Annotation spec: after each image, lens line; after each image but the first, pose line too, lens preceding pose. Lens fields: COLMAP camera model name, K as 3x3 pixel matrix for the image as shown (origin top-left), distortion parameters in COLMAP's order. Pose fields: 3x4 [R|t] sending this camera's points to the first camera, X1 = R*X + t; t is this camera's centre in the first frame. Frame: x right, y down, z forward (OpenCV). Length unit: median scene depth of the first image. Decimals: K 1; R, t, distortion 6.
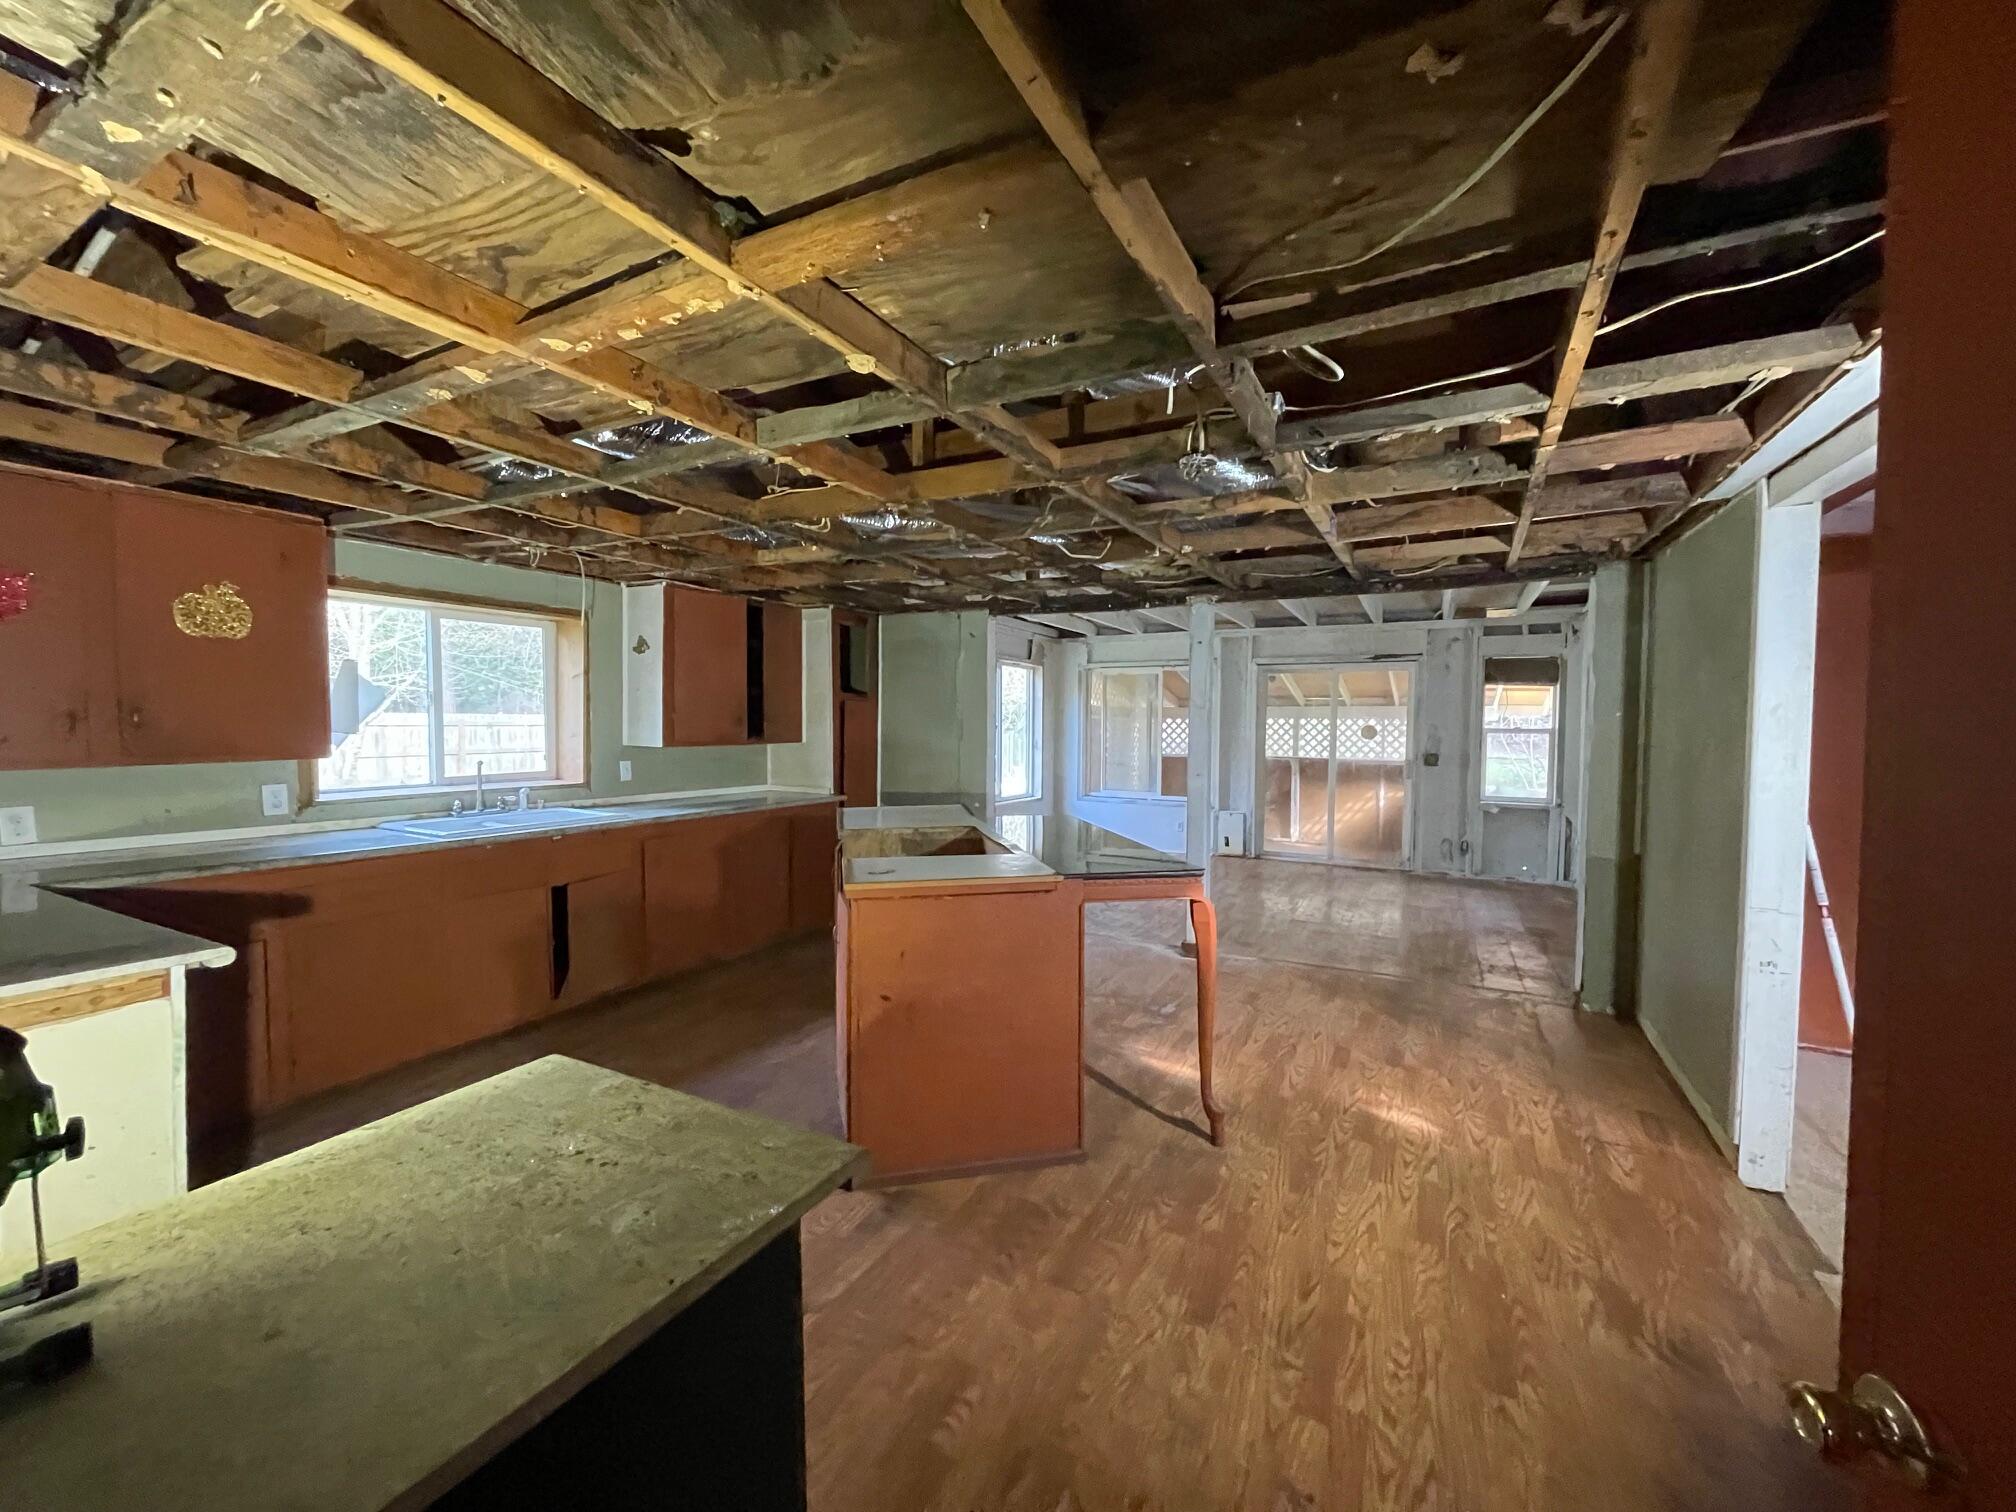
lens RADIAL K [[814.0, 0, 1009.7], [0, 814.0, 758.7], [0, 0, 1]] dist [-0.004234, 0.000355]
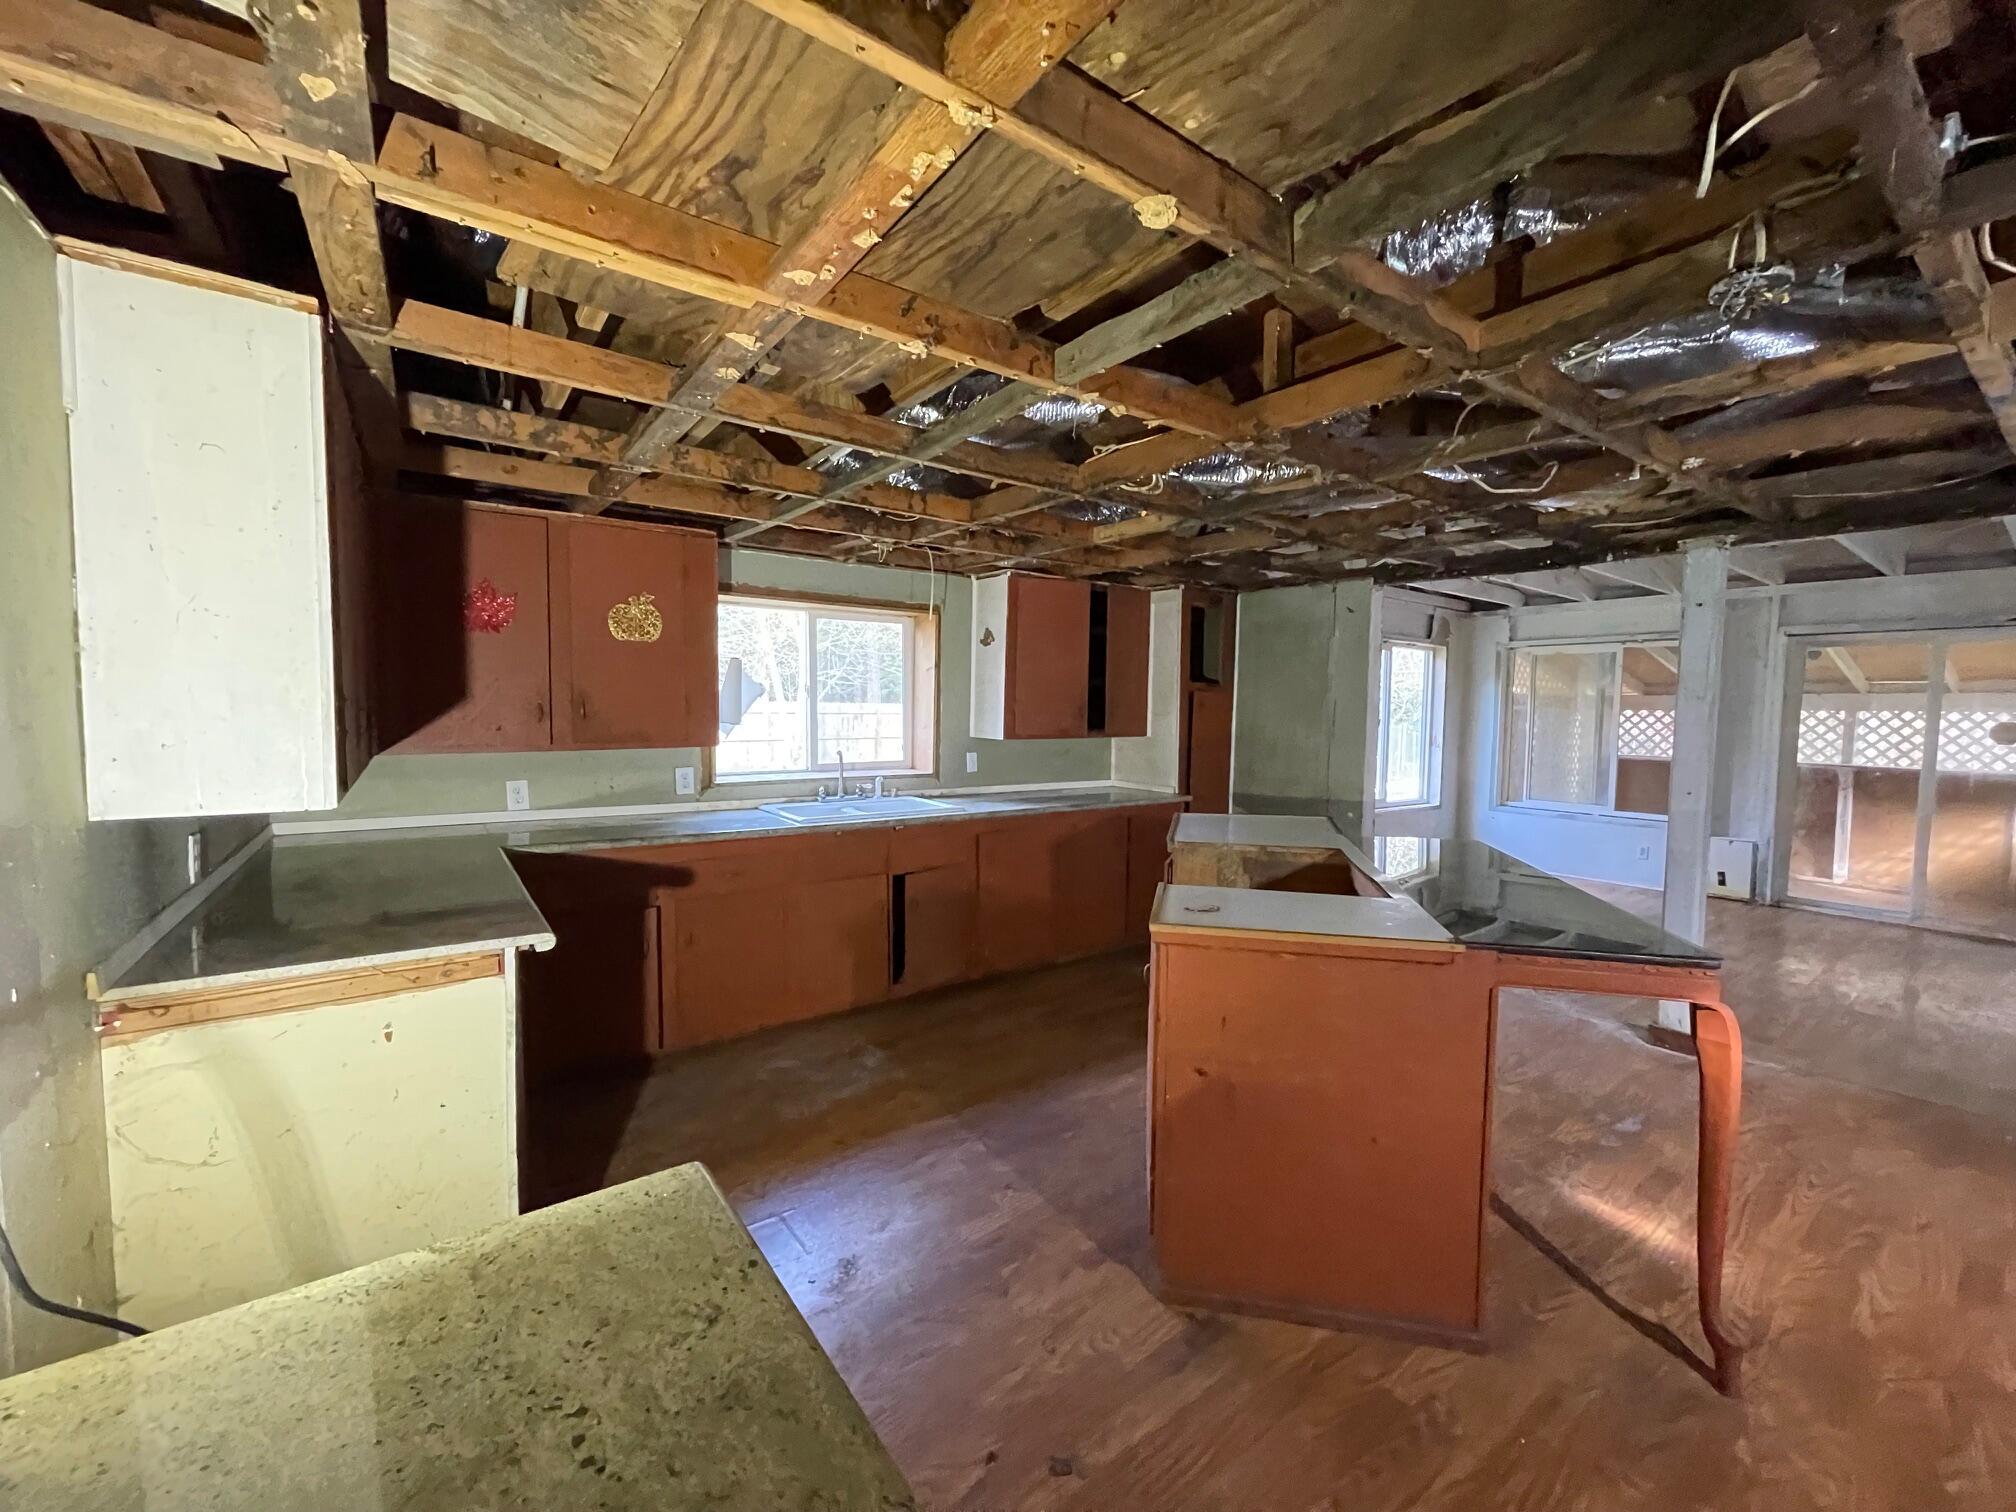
lens RADIAL K [[814.0, 0, 1003.6], [0, 814.0, 760.2], [0, 0, 1]] dist [-0.004234, 0.000355]
pose [[0.897552, 0.030435, -0.439857, 0.011244], [-0.023530, 0.999500, 0.021144, -0.015389], [0.440281, -0.008628, 0.897819, 0.173712]]
